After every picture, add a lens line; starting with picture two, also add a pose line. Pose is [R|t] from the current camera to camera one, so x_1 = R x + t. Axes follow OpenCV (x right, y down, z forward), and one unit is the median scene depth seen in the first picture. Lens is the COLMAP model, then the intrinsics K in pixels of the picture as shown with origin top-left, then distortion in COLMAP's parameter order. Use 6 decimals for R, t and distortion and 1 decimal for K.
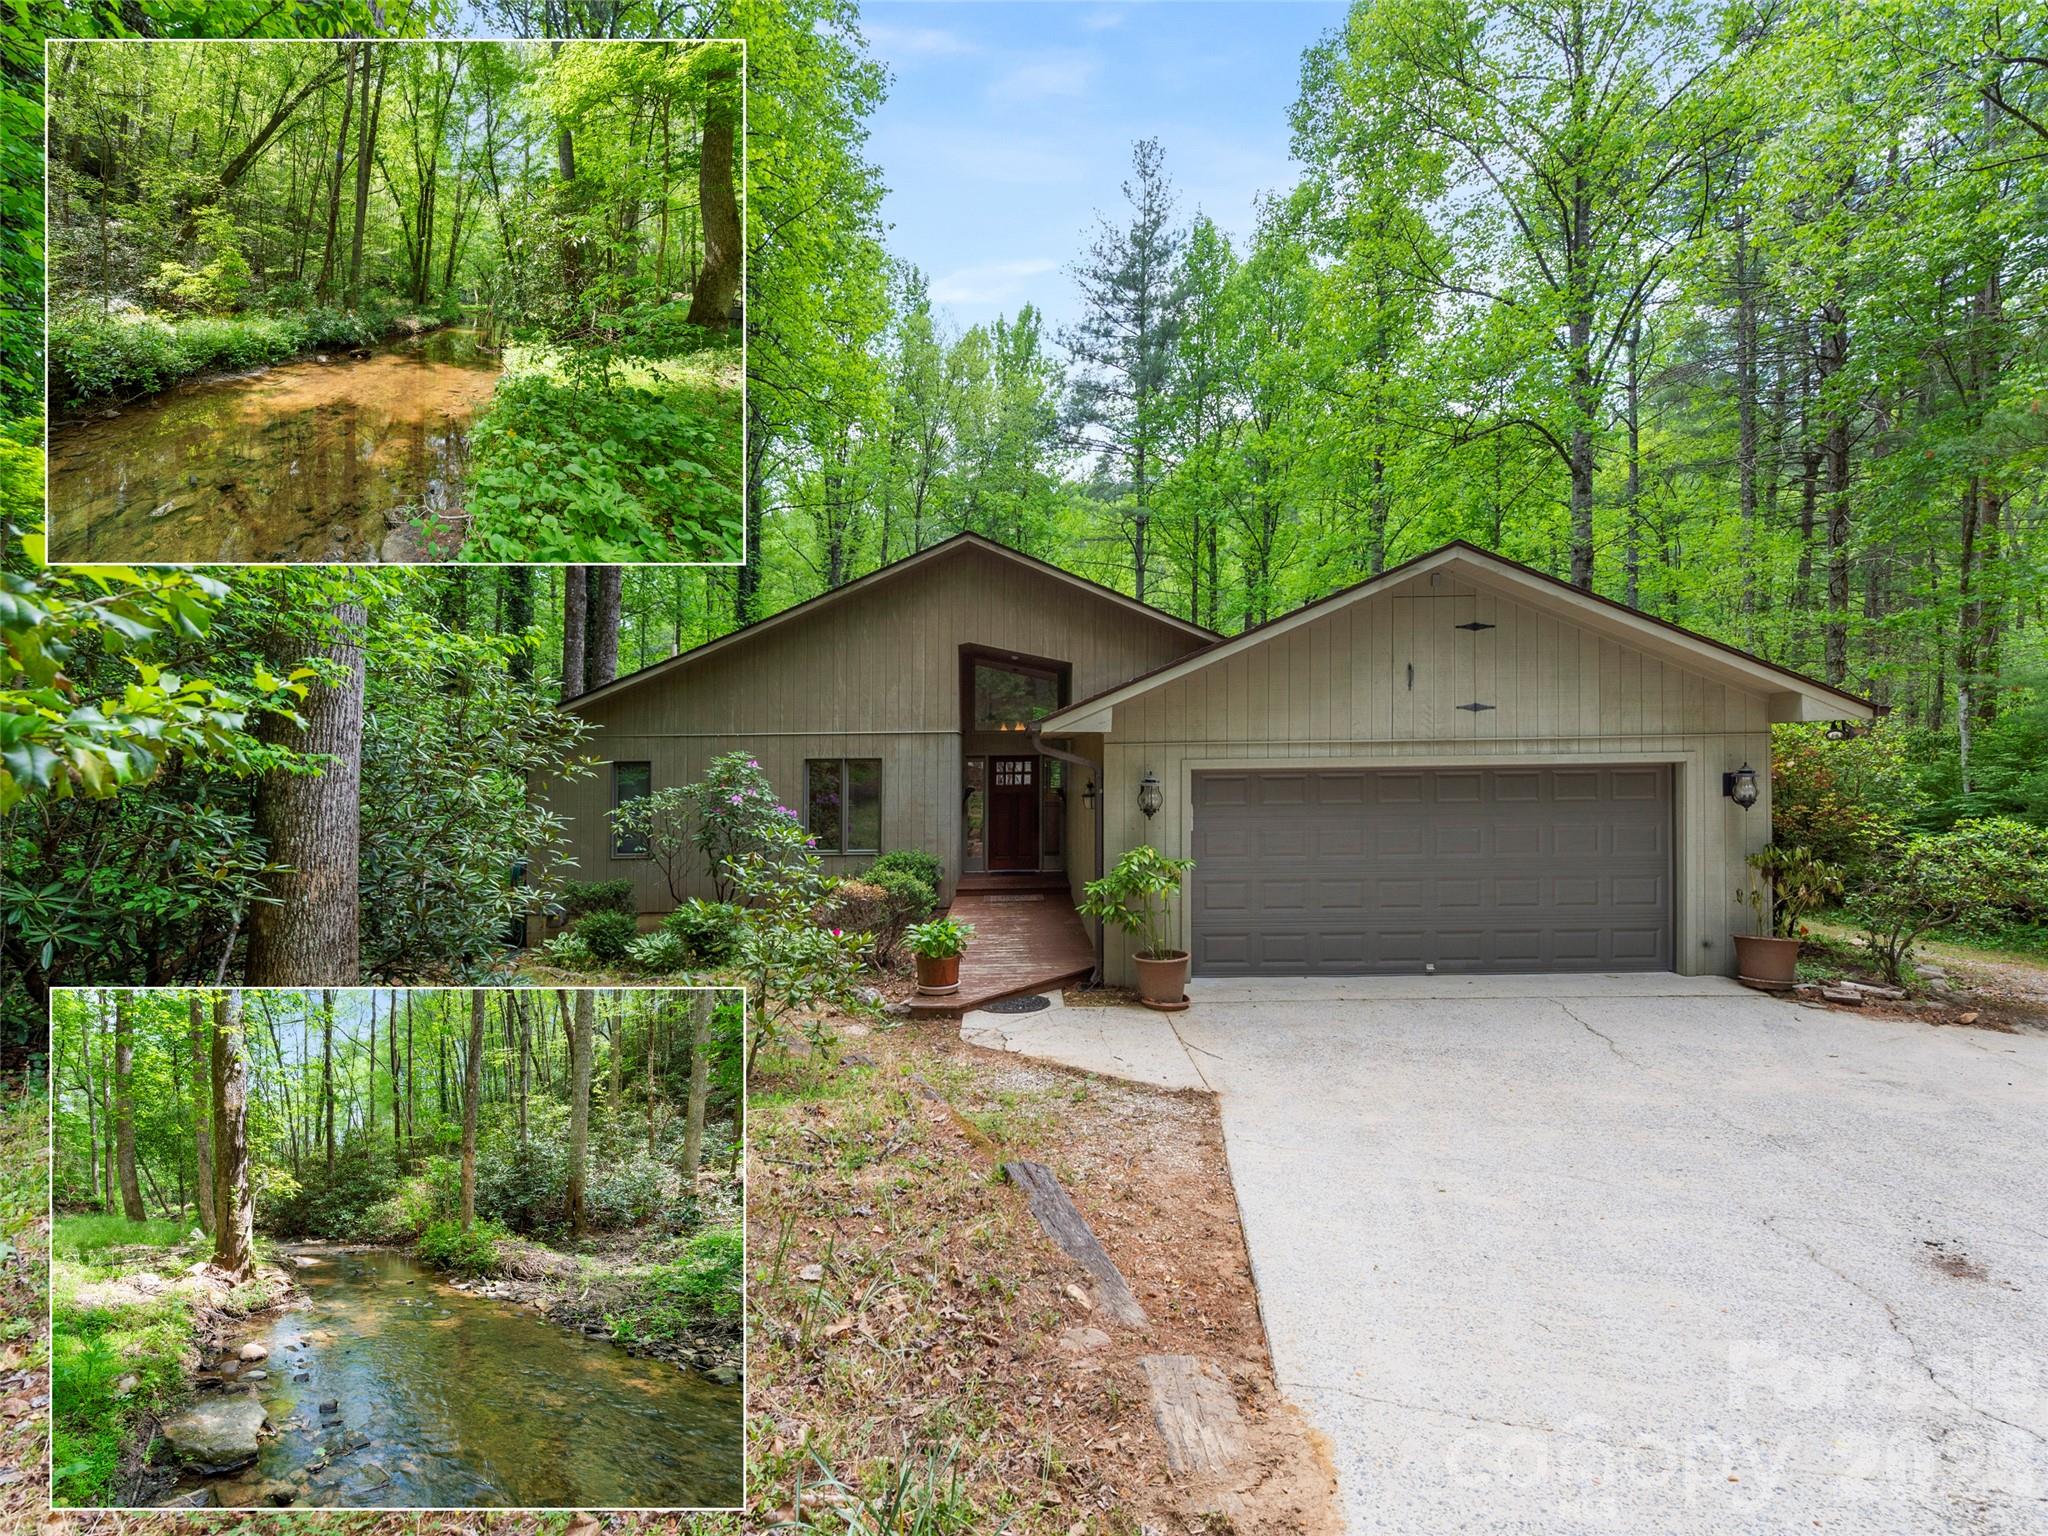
lens RADIAL K [[922.4, 0, 1024.0], [0, 922.4, 768.0], [0, 0, 1]] dist [0.000235, -0.000230]
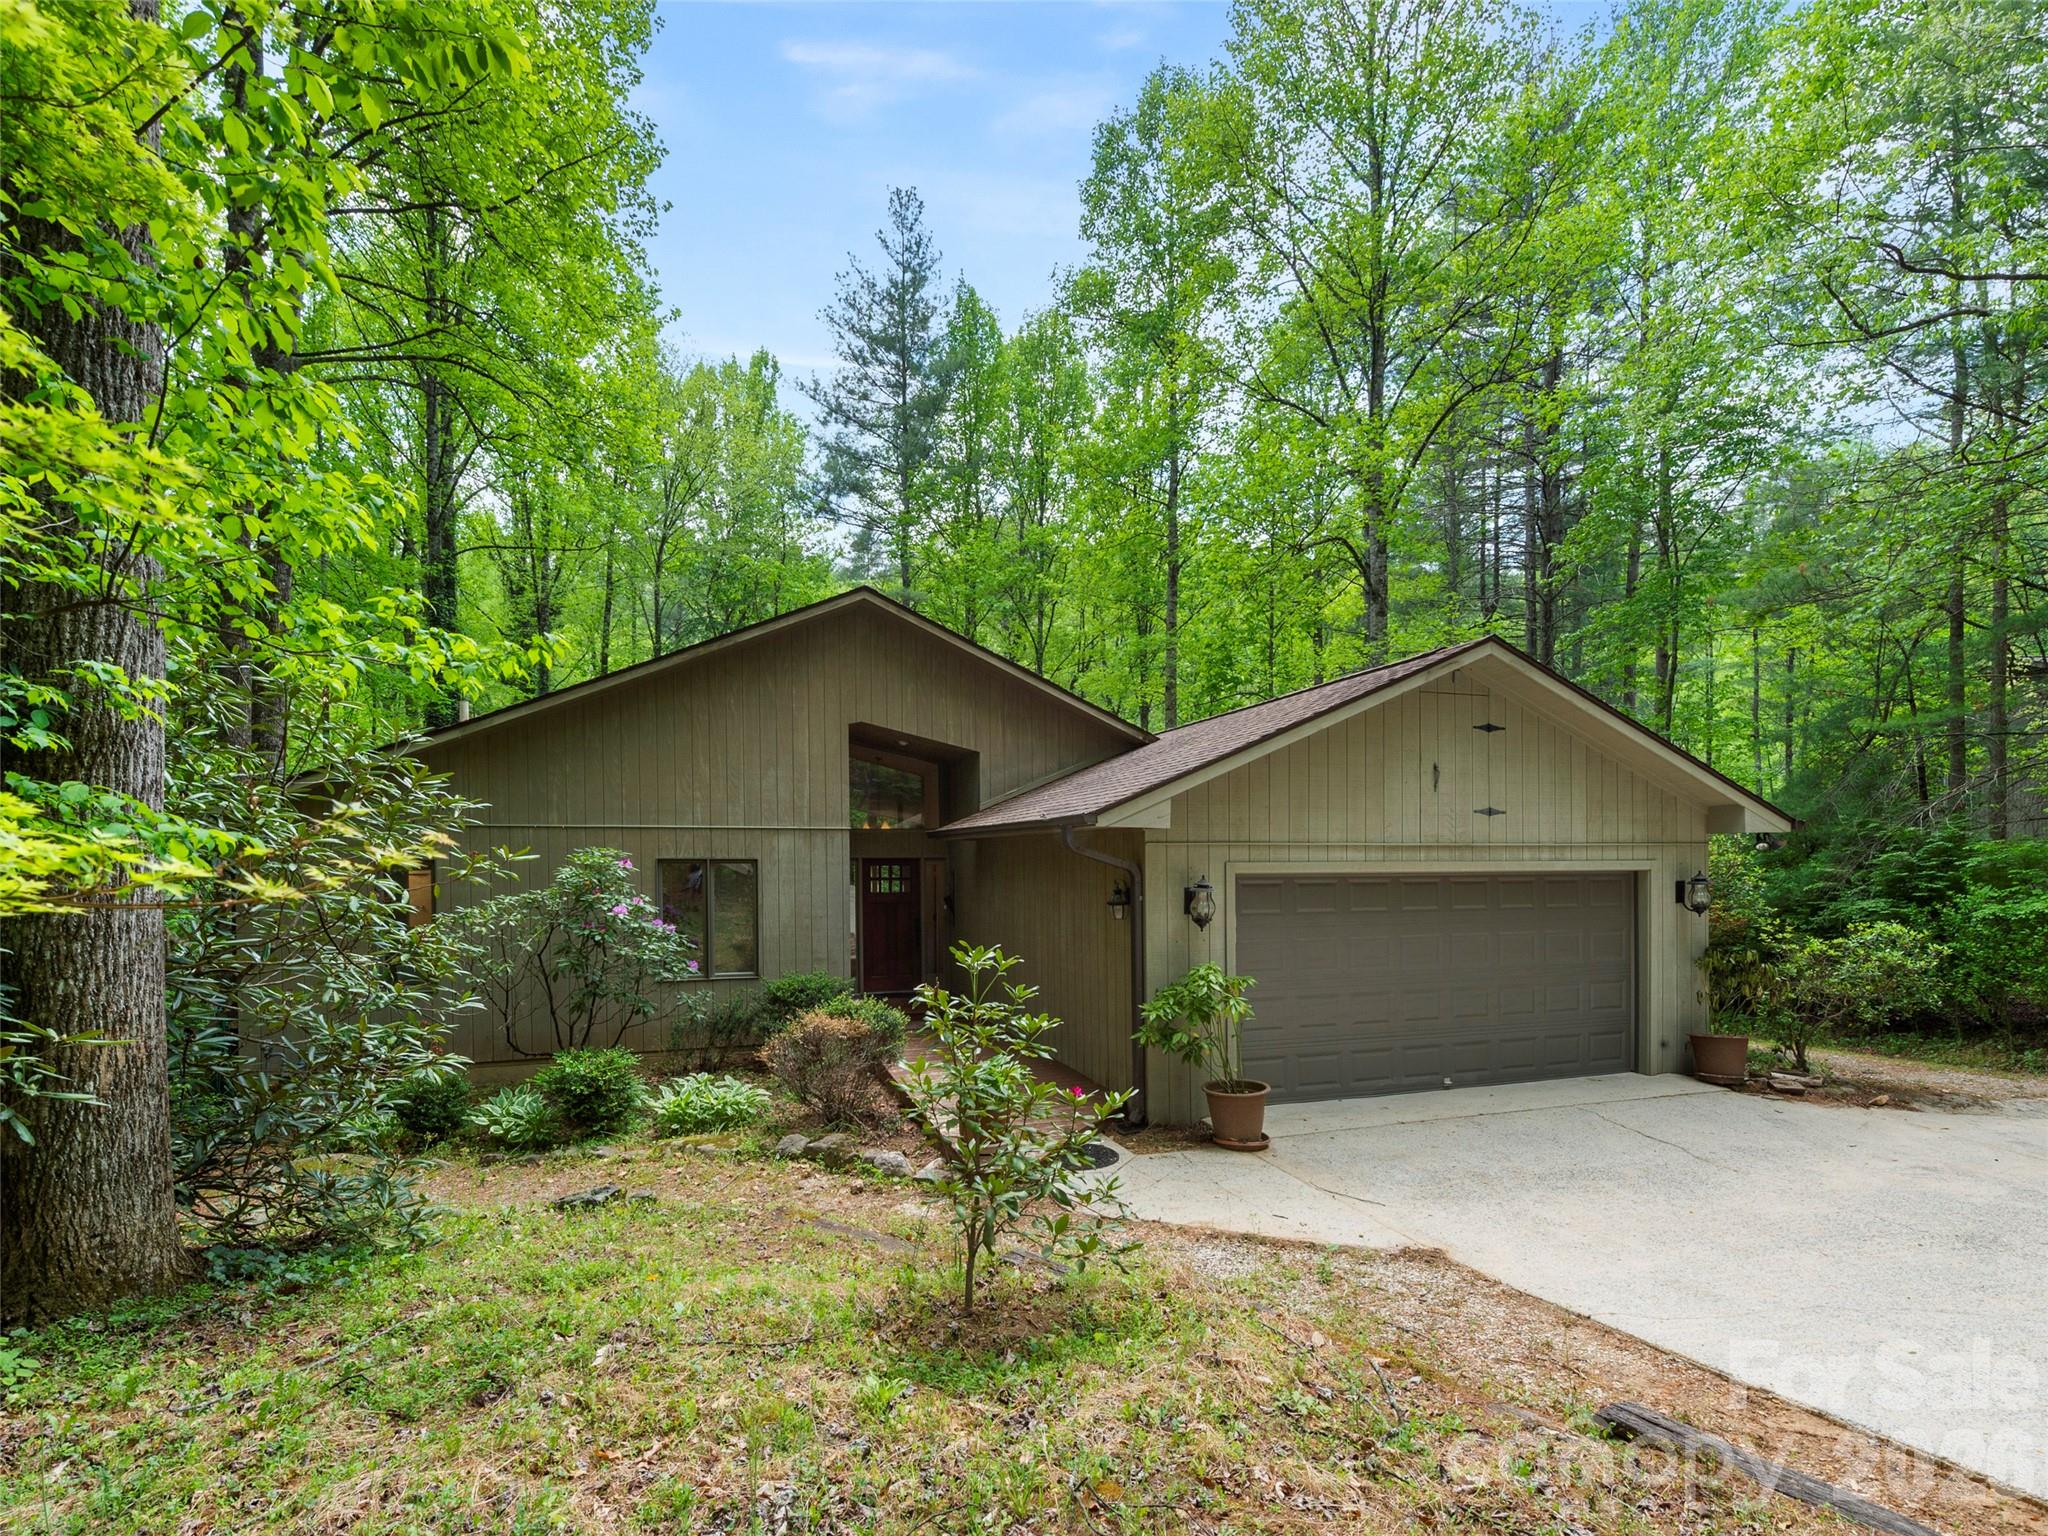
lens RADIAL K [[968.9, 0, 1023.9], [0, 968.9, 903.2], [0, 0, 1]] dist [-0.000740, -0.000467]
pose [[0.952430, -0.002416, 0.304747, -0.250037], [-0.005910, 0.999634, 0.026394, 0.005638], [-0.304699, -0.026940, 0.952068, 0.156579]]
